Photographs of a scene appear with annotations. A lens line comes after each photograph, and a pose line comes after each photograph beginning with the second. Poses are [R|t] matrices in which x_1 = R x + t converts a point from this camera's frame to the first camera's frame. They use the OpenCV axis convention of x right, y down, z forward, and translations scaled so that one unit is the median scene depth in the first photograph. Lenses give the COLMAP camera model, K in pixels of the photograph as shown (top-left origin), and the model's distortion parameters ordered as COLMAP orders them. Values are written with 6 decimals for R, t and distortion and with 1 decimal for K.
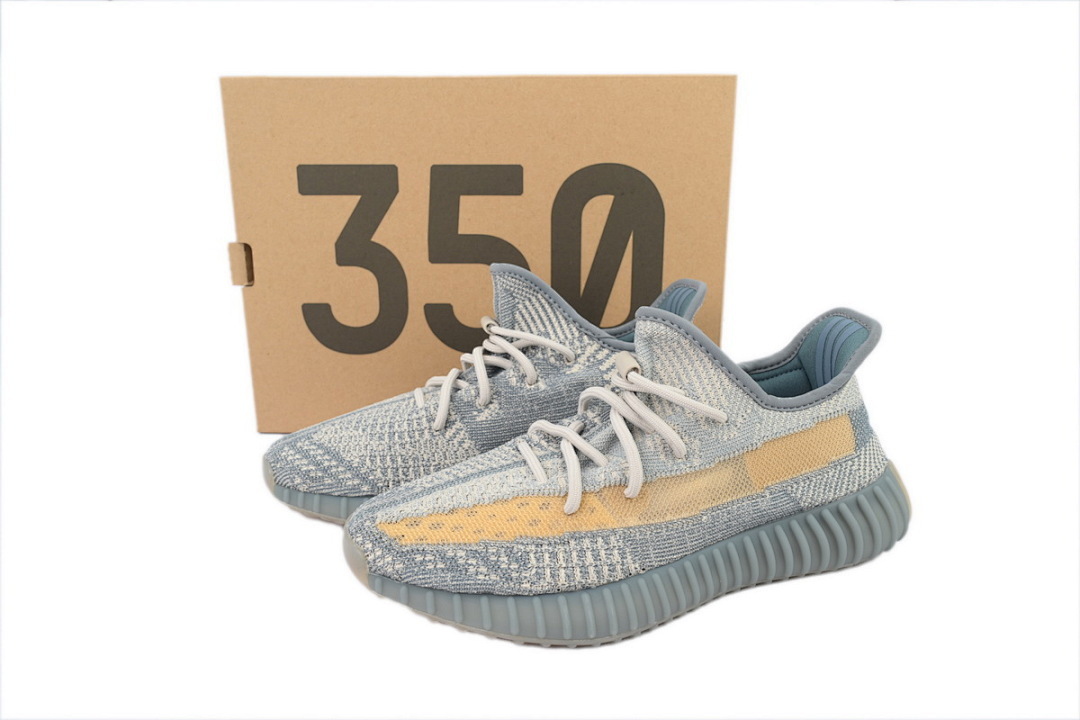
lens RADIAL K [[820.8, 0, 537.7], [0, 820.8, 360.1], [0, 0, 1]] dist [0.015282, 0.000785]
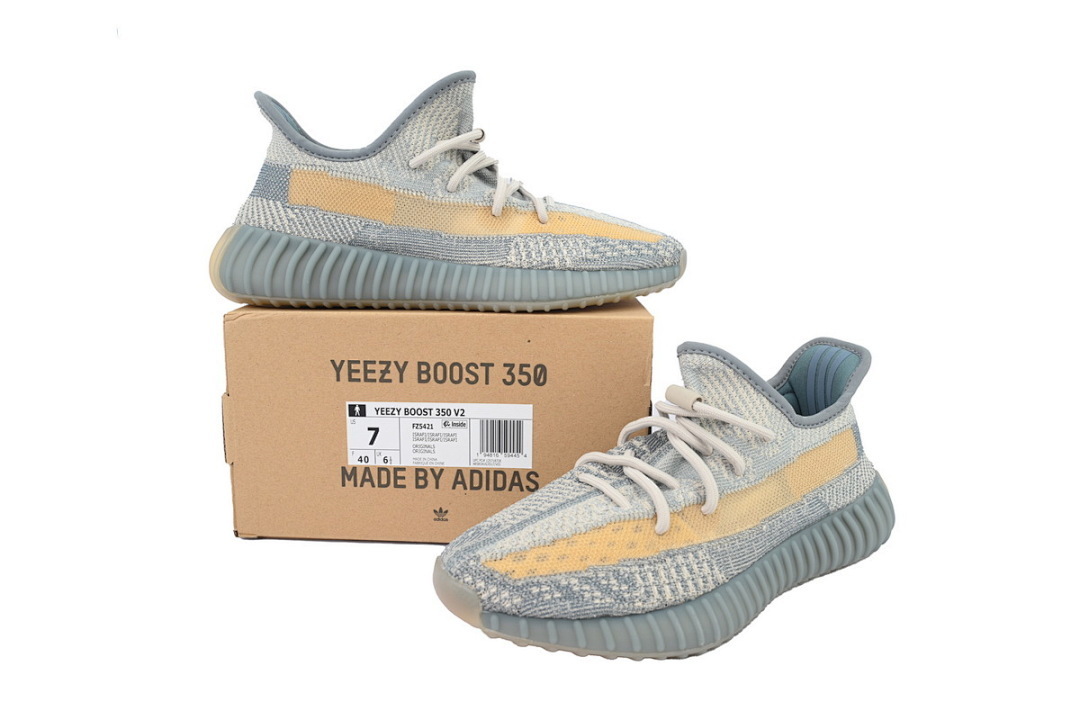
lens RADIAL K [[820.8, 0, 543.9], [0, 820.8, 358.9], [0, 0, 1]] dist [0.015282, 0.000785]
pose [[0.964061, -0.039851, 0.262674, -0.373400], [0.055221, 0.997151, -0.051390, 0.004968], [-0.259877, 0.064048, 0.963515, -0.013813]]
